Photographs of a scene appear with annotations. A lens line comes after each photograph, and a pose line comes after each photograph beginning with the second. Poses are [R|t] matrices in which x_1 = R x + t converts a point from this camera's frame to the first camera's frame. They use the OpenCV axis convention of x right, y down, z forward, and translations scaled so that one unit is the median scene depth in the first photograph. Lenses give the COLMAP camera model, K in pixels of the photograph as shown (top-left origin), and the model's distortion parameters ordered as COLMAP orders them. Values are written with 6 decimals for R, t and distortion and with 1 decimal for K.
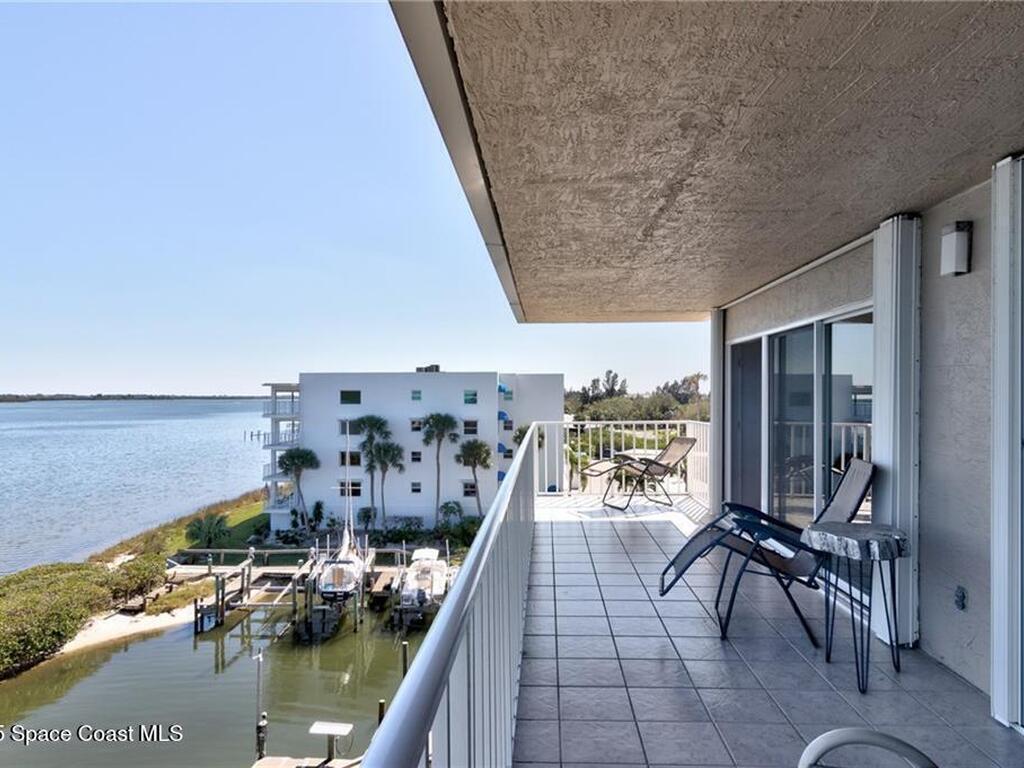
lens RADIAL K [[661.1, 0, 506.7], [0, 661.1, 391.4], [0, 0, 1]] dist [0.010024, -0.002789]
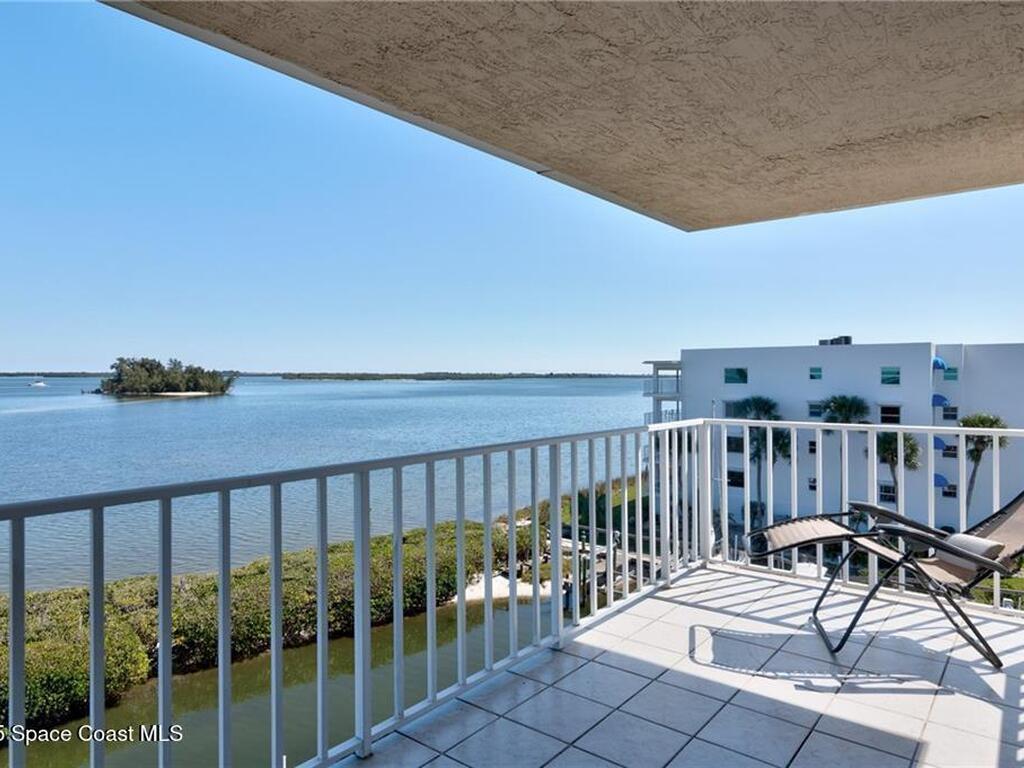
lens RADIAL K [[661.1, 0, 512.1], [0, 661.1, 381.1], [0, 0, 1]] dist [0.010024, -0.002789]
pose [[0.805989, 0.005777, -0.591903, 0.048366], [0.004060, 0.999875, 0.015286, 0.001151], [0.591917, -0.014724, 0.805864, 0.104550]]
